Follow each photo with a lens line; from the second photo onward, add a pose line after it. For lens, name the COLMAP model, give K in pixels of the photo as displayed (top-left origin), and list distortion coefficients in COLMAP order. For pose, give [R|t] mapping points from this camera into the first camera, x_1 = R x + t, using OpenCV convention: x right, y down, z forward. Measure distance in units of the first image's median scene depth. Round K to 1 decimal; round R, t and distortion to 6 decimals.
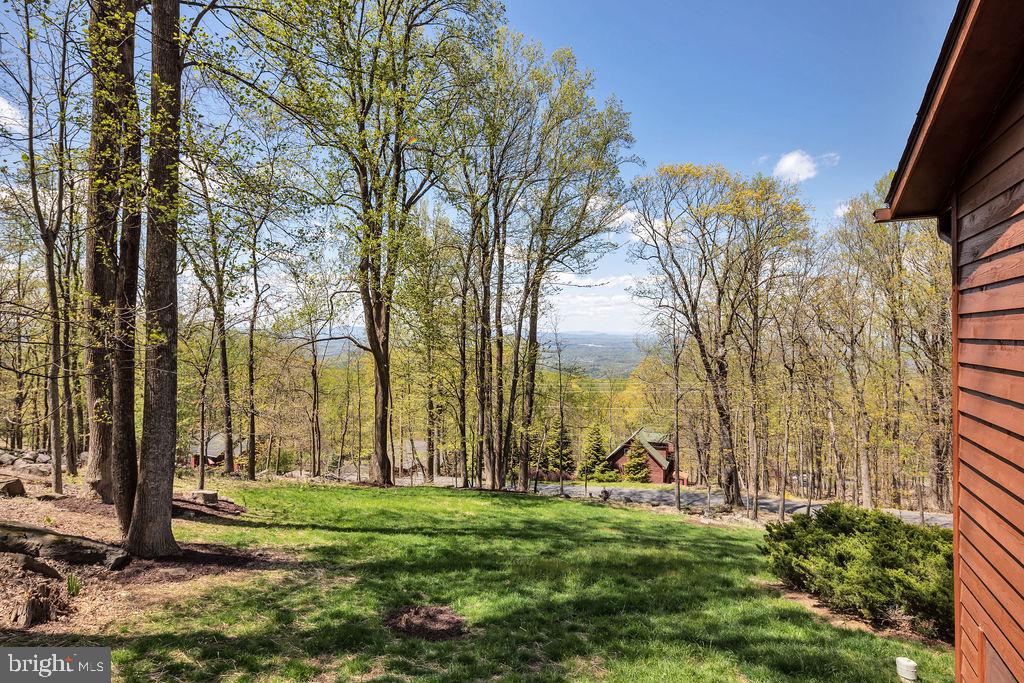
lens RADIAL K [[500.3, 0, 513.6], [0, 500.3, 336.7], [0, 0, 1]] dist [0.004006, -0.003565]
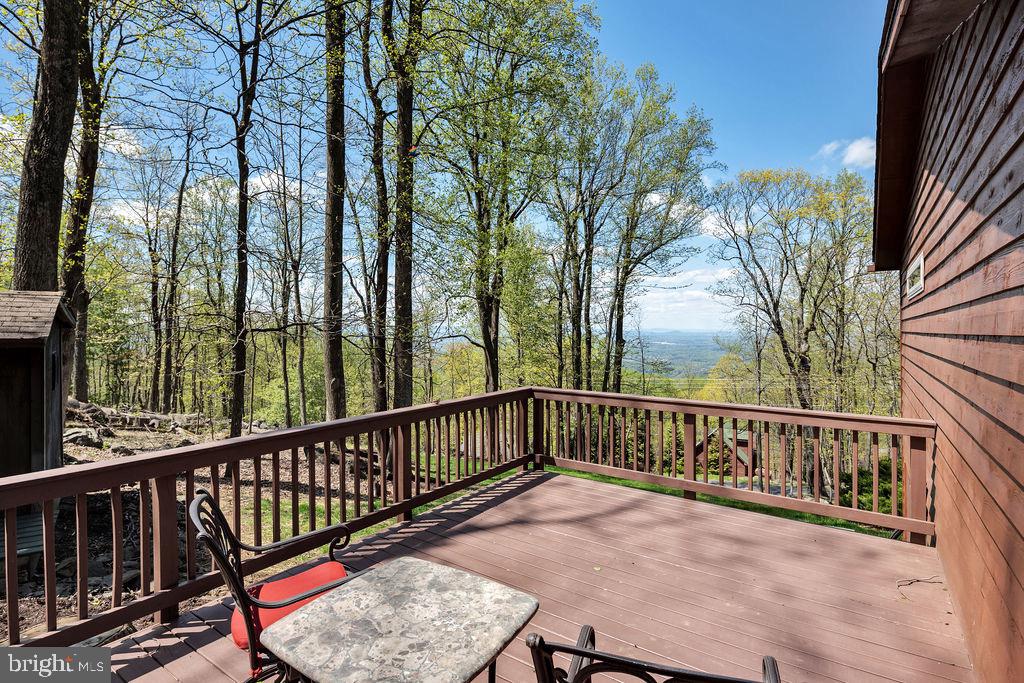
lens RADIAL K [[500.3, 0, 515.3], [0, 500.3, 337.6], [0, 0, 1]] dist [0.004006, -0.003565]
pose [[0.990511, -0.007094, -0.137248, -0.037656], [0.007790, 0.999959, 0.004535, 0.000099], [0.137210, -0.005561, 0.990526, -0.116064]]
